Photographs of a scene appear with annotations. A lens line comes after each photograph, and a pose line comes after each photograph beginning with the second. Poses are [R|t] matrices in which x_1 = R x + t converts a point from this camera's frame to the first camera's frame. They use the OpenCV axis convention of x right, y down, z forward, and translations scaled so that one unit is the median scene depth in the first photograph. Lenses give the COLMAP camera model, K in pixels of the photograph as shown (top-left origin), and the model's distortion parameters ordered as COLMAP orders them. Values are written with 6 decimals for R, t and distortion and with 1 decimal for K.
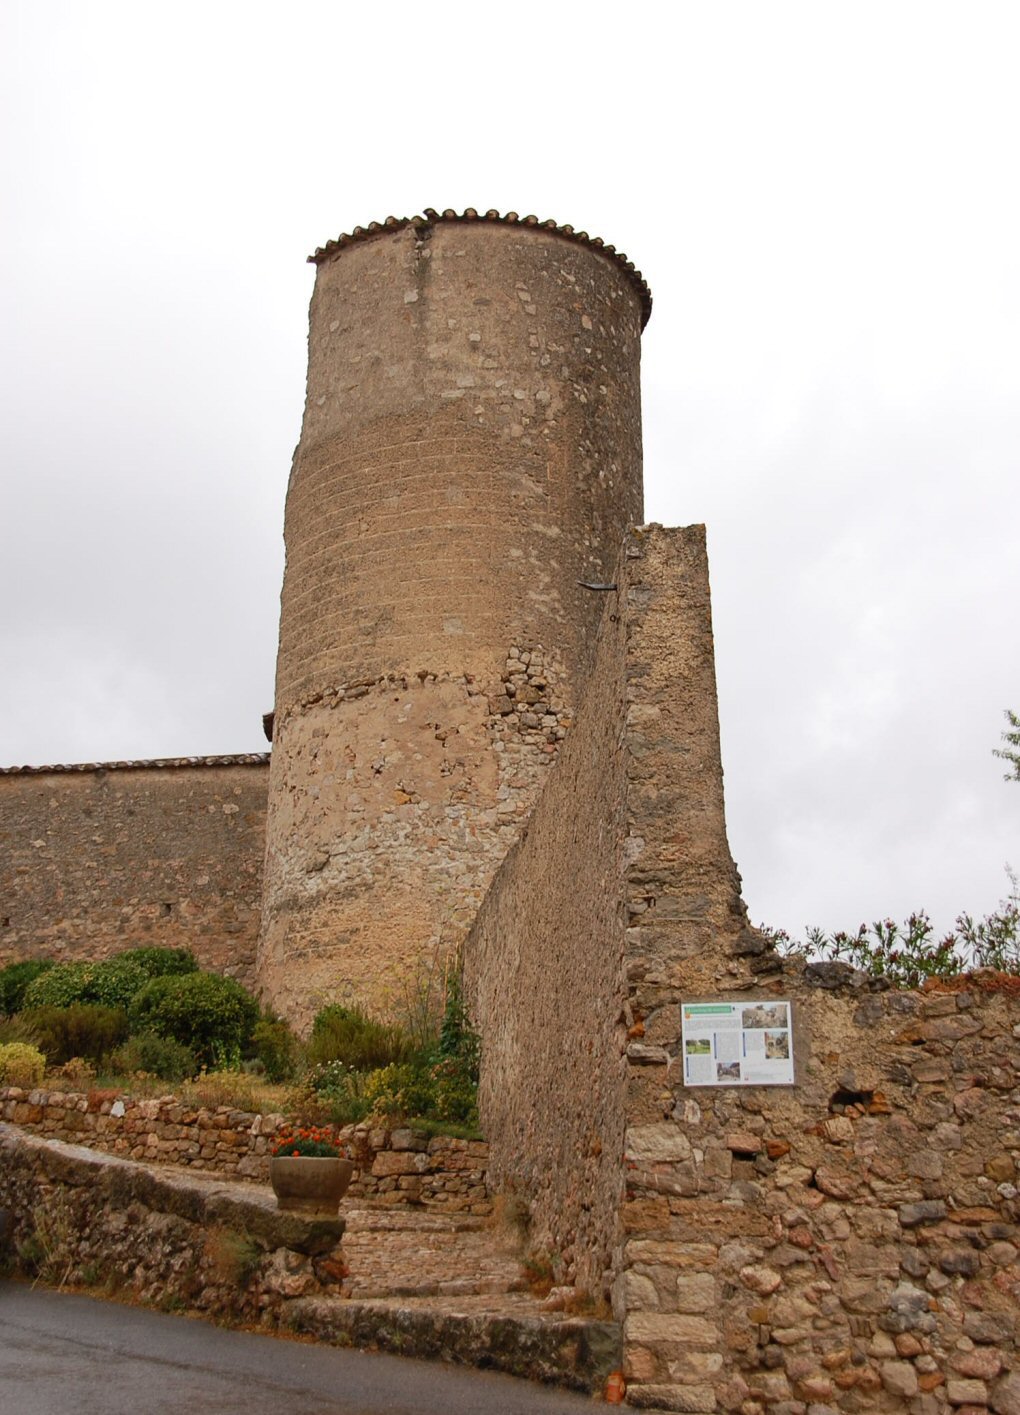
lens RADIAL K [[1976.5, 0, 510.0], [0, 1976.5, 707.5], [0, 0, 1]] dist [0.057417, 0.084281]
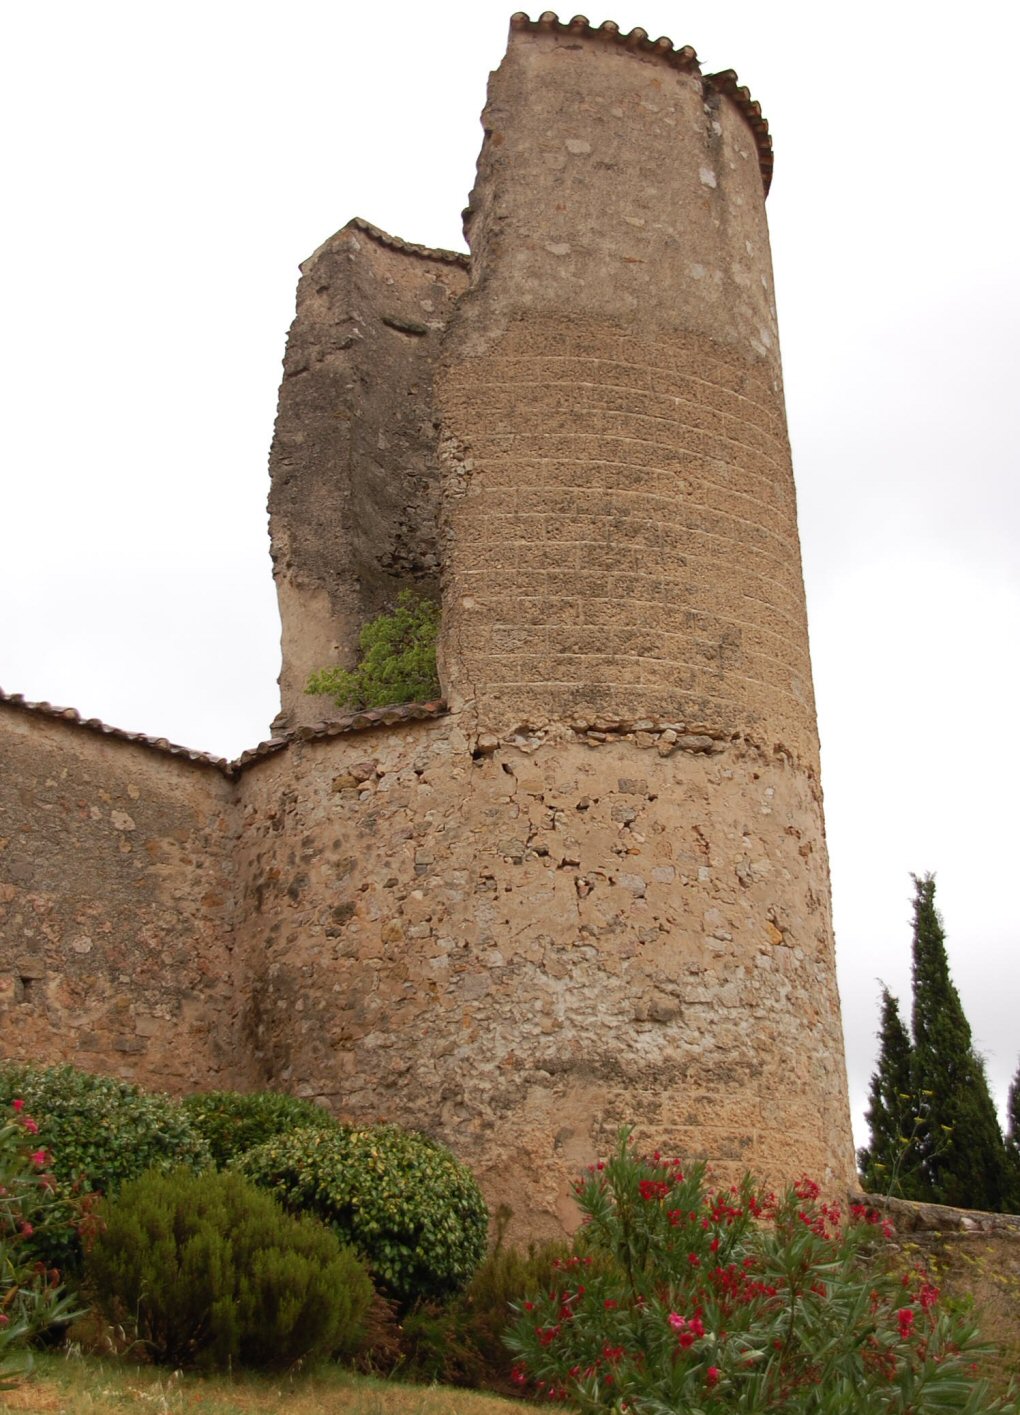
lens RADIAL K [[1976.5, 0, 510.0], [0, 1976.5, 707.5], [0, 0, 1]] dist [0.057417, 0.084281]
pose [[0.520274, 0.280822, 0.806507, -0.611153], [-0.239318, 0.954492, -0.177967, 0.106119], [-0.819782, -0.100420, 0.563803, 0.694683]]
